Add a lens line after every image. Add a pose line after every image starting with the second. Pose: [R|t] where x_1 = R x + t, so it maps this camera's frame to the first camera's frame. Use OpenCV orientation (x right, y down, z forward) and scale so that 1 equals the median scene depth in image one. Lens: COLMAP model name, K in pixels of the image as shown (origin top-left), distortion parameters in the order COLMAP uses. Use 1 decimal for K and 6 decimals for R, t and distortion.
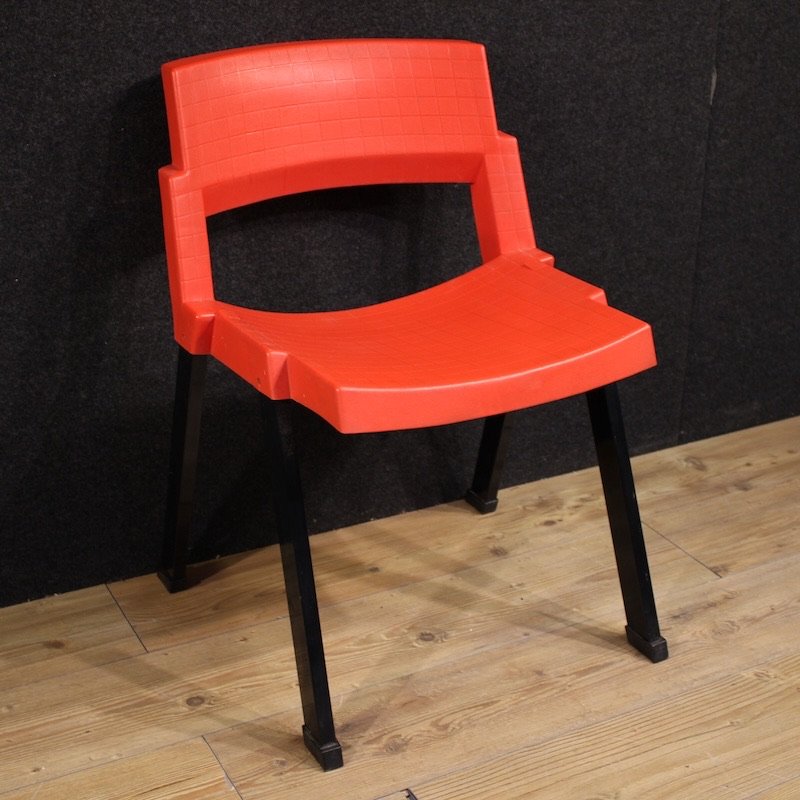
lens RADIAL K [[1328.9, 0, 399.6], [0, 1328.9, 416.1], [0, 0, 1]] dist [-0.087387, 0.000000]
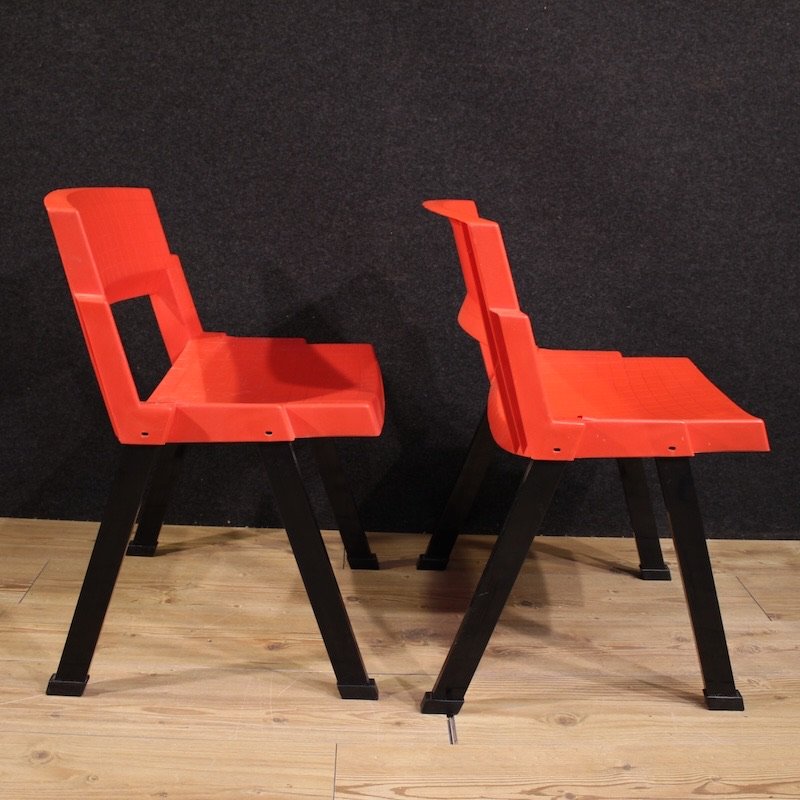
lens RADIAL K [[997.1, 0, 391.7], [0, 997.1, 408.7], [0, 0, 1]] dist [-0.122550, 0.000000]
pose [[0.894879, 0.147287, -0.421305, 0.294231], [-0.209550, 0.972117, -0.105248, 0.102963], [0.394057, 0.182468, 0.900791, -0.035050]]
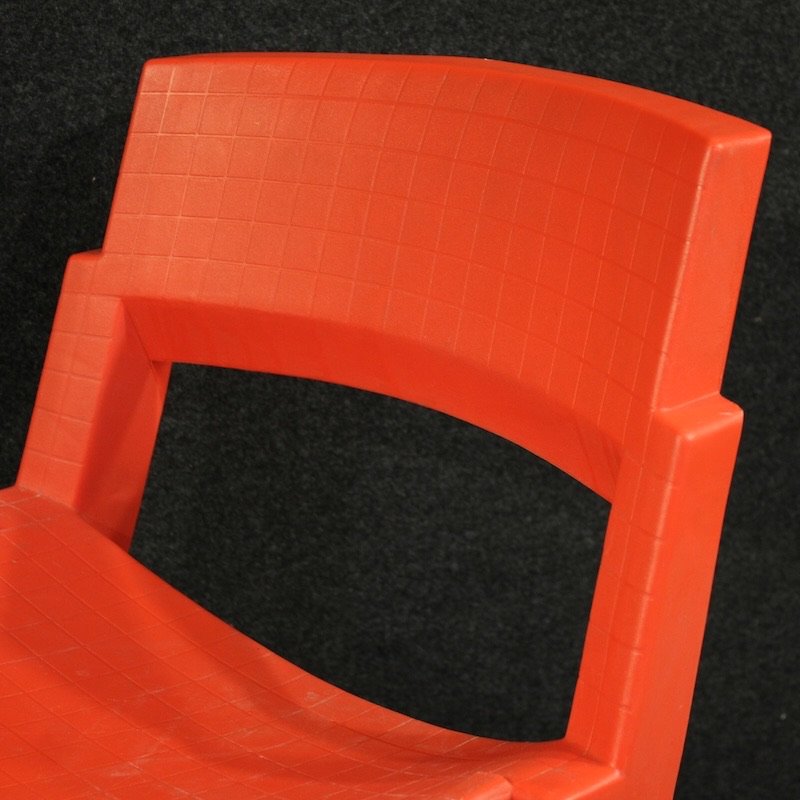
lens RADIAL K [[1844.3, 0, 401.2], [0, 1844.3, 444.4], [0, 0, 1]] dist [-0.043950, 0.000000]
pose [[0.977711, 0.054734, -0.202695, 0.059165], [-0.077769, 0.991161, -0.107476, -0.038334], [0.195021, 0.120843, 0.973326, 0.289327]]
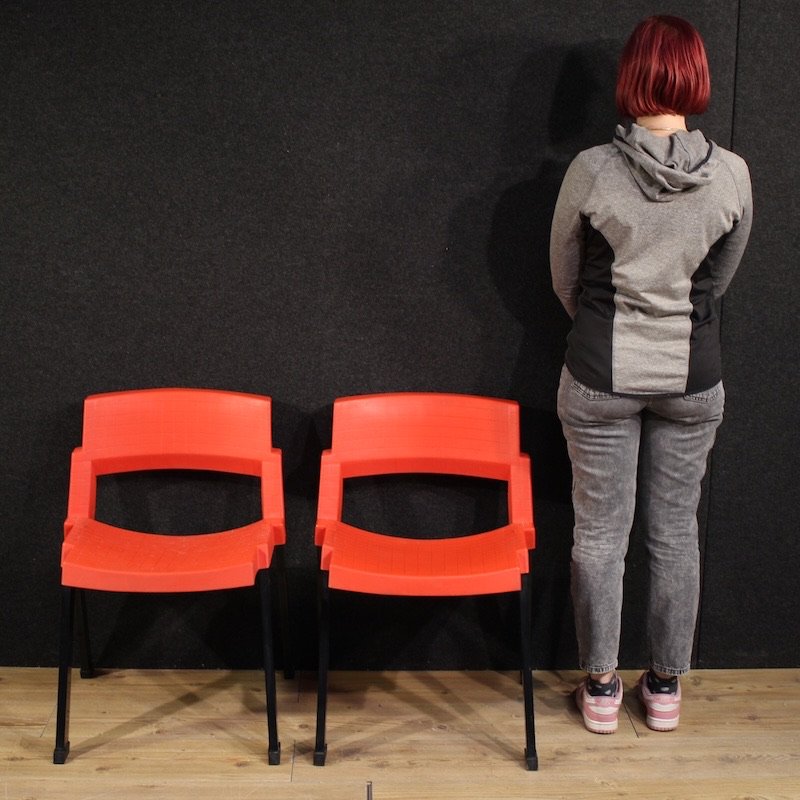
lens RADIAL K [[1328.9, 0, 398.4], [0, 1328.9, 399.8], [0, 0, 1]] dist [-0.087387, 0.000000]
pose [[0.898100, 0.097685, -0.428804, 0.655955], [-0.184145, 0.968961, -0.164941, 0.044265], [0.399383, 0.227095, 0.888212, -0.656880]]
